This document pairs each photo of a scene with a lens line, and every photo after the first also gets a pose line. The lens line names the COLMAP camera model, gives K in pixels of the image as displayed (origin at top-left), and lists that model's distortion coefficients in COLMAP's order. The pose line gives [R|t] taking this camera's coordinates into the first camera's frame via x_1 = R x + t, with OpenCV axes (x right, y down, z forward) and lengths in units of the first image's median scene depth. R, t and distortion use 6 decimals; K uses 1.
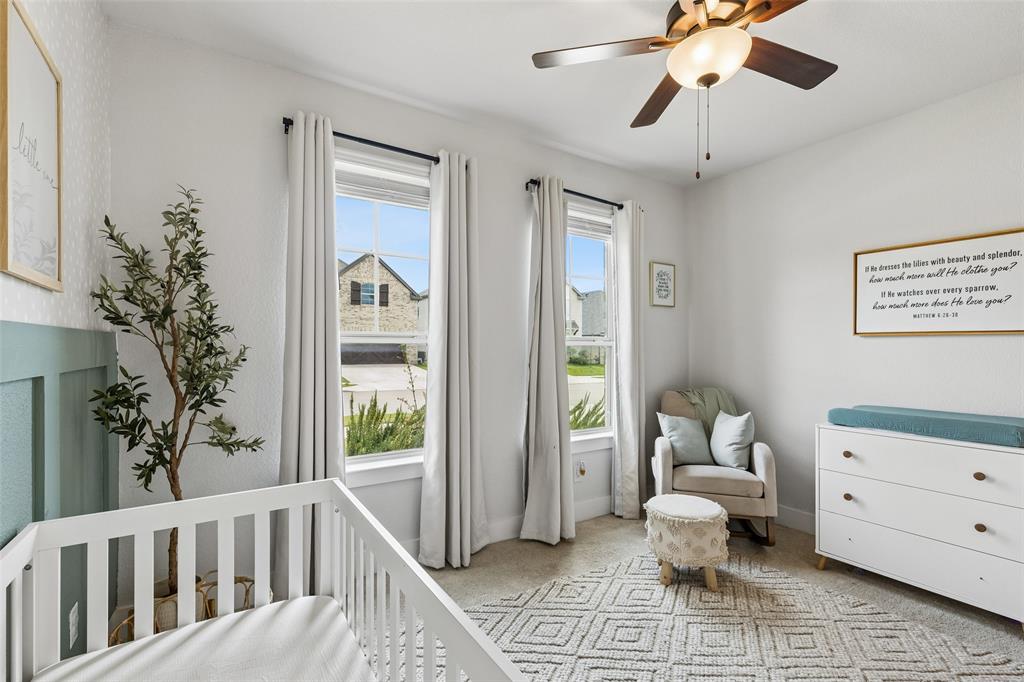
lens RADIAL K [[450.7, 0, 509.6], [0, 450.7, 337.3], [0, 0, 1]] dist [0.002311, 0.000043]
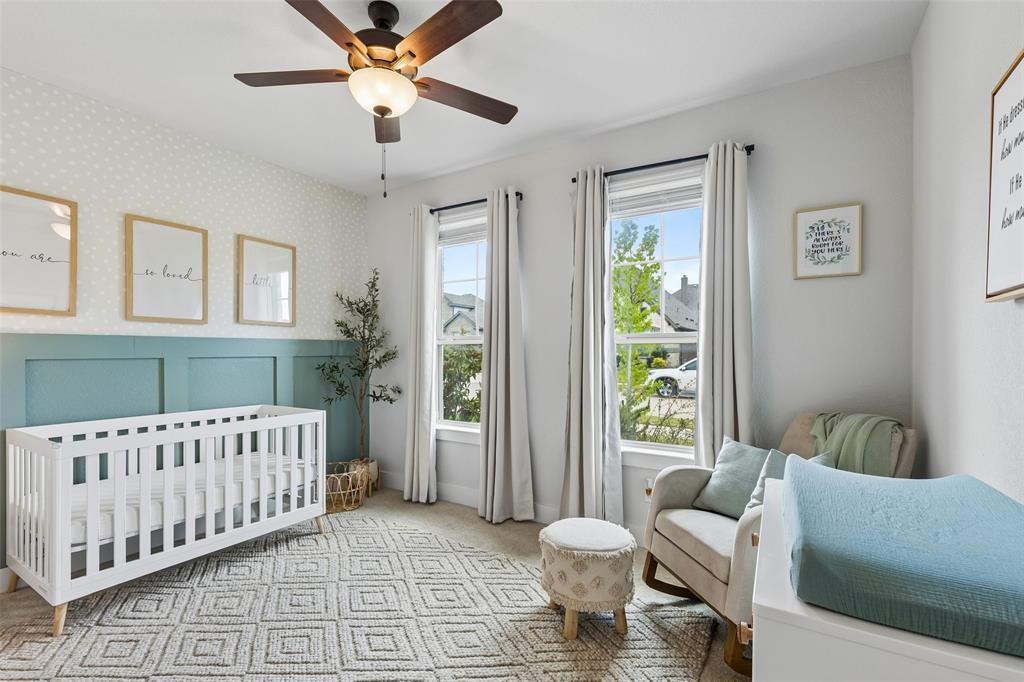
lens RADIAL K [[460.6, 0, 511.0], [0, 460.6, 347.5], [0, 0, 1]] dist [0.006227, -0.000008]
pose [[0.426278, -0.011691, -0.904517, 1.061810], [0.018306, 0.999823, -0.004296, 0.031803], [0.904407, -0.014727, 0.426416, 0.503376]]
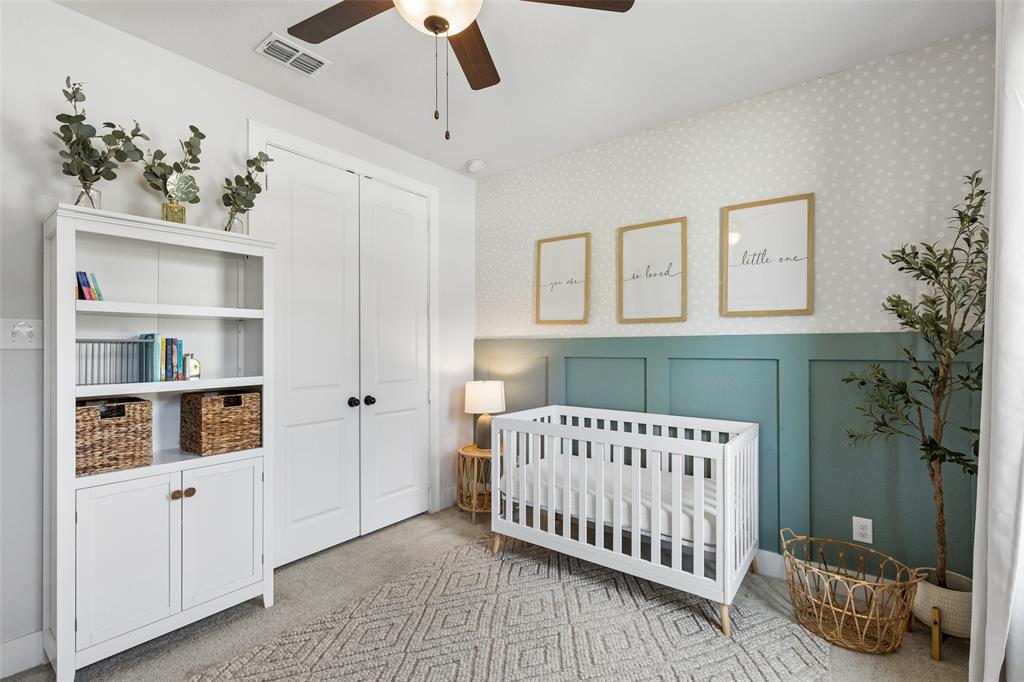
lens RADIAL K [[460.6, 0, 511.0], [0, 460.6, 347.5], [0, 0, 1]] dist [0.006227, -0.000008]
pose [[-0.940982, -0.014657, -0.338139, 0.376313], [-0.004102, 0.999482, -0.031909, 0.048570], [0.338432, -0.028639, -0.940555, 1.176009]]
